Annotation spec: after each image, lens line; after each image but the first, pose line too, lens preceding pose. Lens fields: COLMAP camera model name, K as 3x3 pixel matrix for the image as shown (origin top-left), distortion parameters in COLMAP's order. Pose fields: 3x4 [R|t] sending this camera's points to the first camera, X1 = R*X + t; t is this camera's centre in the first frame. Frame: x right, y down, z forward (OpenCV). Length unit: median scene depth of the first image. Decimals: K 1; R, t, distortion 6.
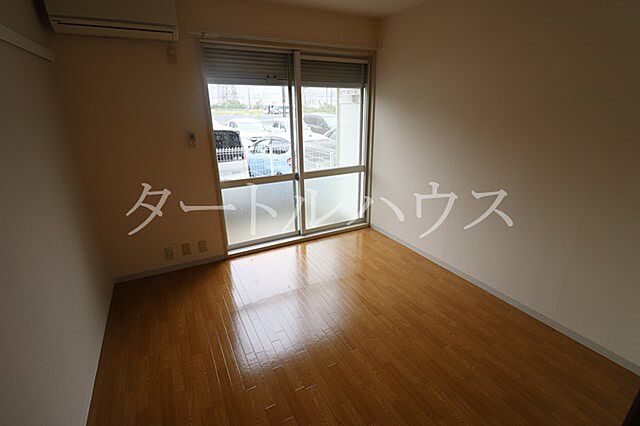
lens RADIAL K [[301.8, 0, 323.1], [0, 301.8, 210.8], [0, 0, 1]] dist [0.000616, -0.000461]
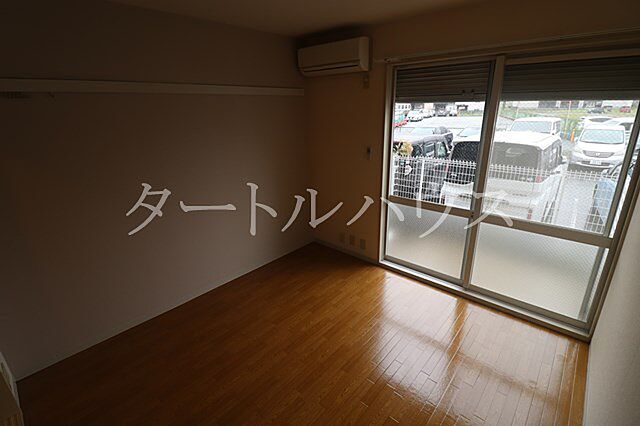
lens RADIAL K [[301.8, 0, 323.1], [0, 301.8, 210.8], [0, 0, 1]] dist [0.000616, -0.000461]
pose [[0.341968, 0.300896, -0.890236, 0.534180], [-0.298534, 0.933059, 0.200694, -0.186906], [0.891031, 0.197135, 0.408904, 0.374037]]
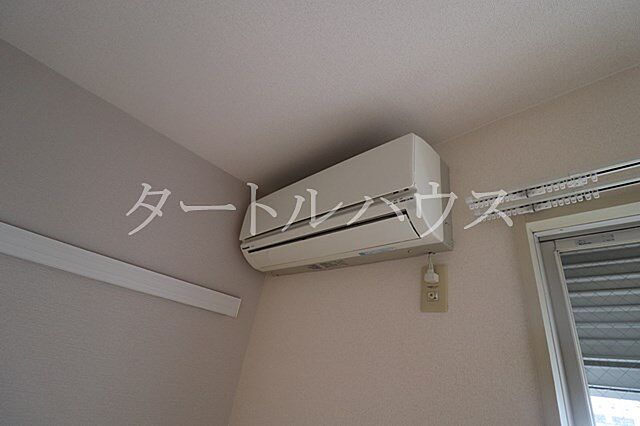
lens RADIAL K [[301.8, 0, 323.1], [0, 301.8, 210.8], [0, 0, 1]] dist [0.000616, -0.000461]
pose [[0.306358, -0.413372, -0.857478, -0.186188], [-0.459556, 0.724639, -0.513523, -0.290042], [0.833638, 0.551382, 0.032032, 0.690033]]
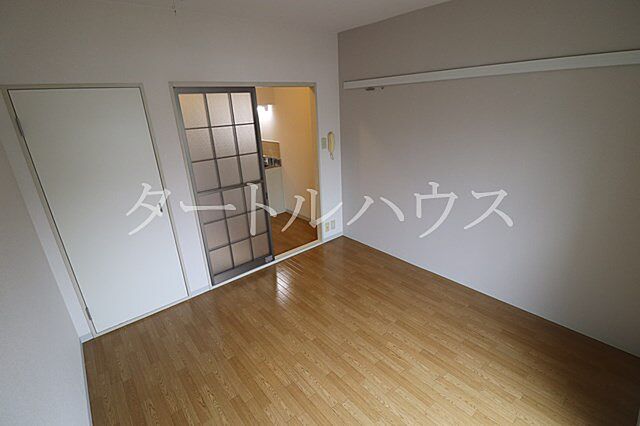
lens RADIAL K [[301.8, 0, 323.1], [0, 301.8, 210.8], [0, 0, 1]] dist [0.000616, -0.000461]
pose [[-0.975882, 0.114013, -0.186159, 0.147640], [-0.029358, 0.776480, 0.629457, -0.422041], [0.216315, 0.619741, -0.754406, 1.041559]]
